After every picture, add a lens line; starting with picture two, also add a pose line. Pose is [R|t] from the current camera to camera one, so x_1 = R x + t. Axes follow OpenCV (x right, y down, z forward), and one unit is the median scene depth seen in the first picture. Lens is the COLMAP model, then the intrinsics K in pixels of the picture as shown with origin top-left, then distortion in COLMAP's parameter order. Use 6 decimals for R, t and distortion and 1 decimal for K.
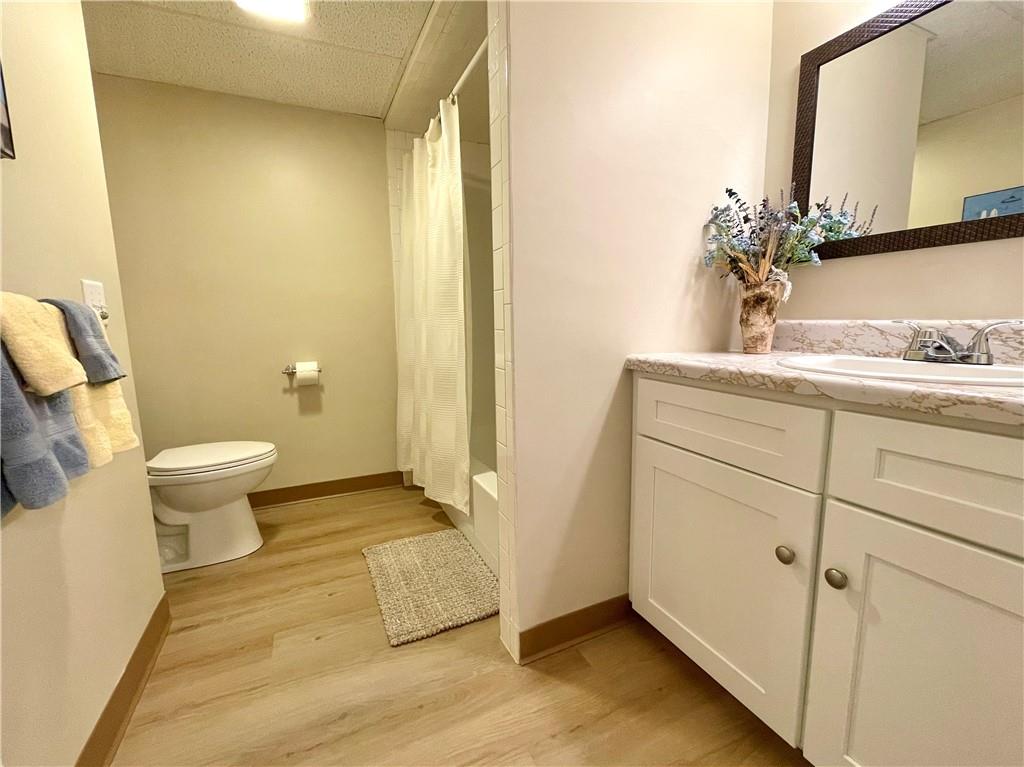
lens RADIAL K [[419.4, 0, 512.0], [0, 419.4, 383.5], [0, 0, 1]] dist [-0.000907, -0.000076]
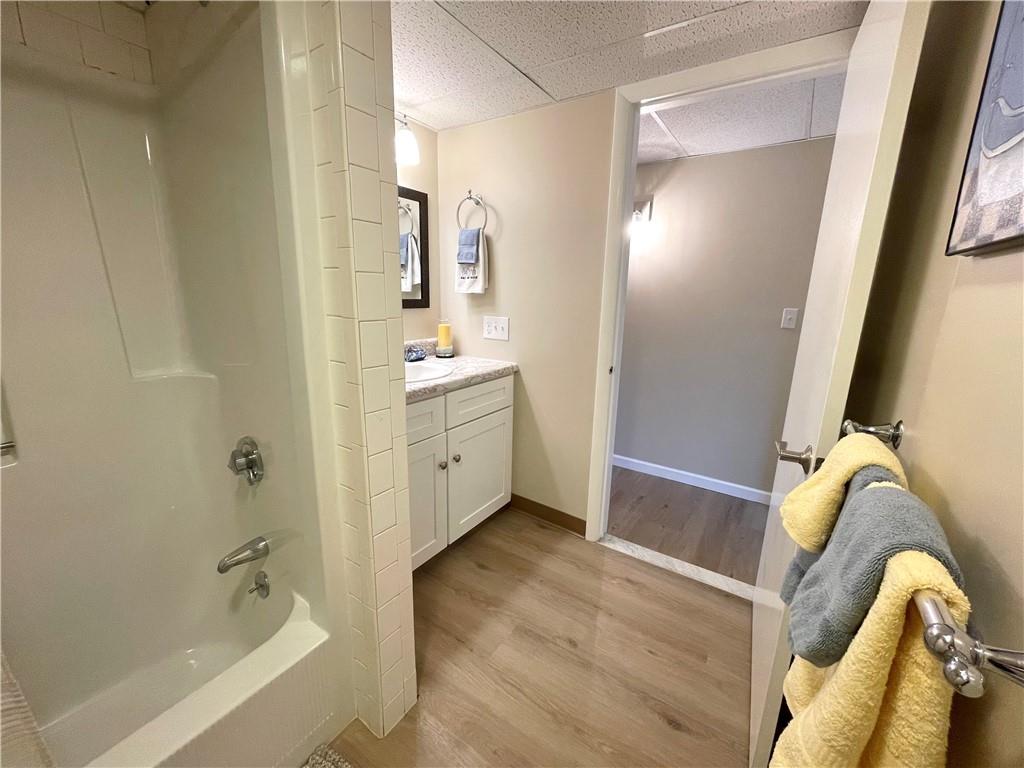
lens RADIAL K [[419.4, 0, 512.0], [0, 419.4, 384.0], [0, 0, 1]] dist [-0.000907, -0.000076]
pose [[-0.518047, -0.191677, 0.833599, -1.178149], [0.108233, 0.952045, 0.286175, -0.531761], [-0.848477, 0.238475, -0.472458, 1.534057]]
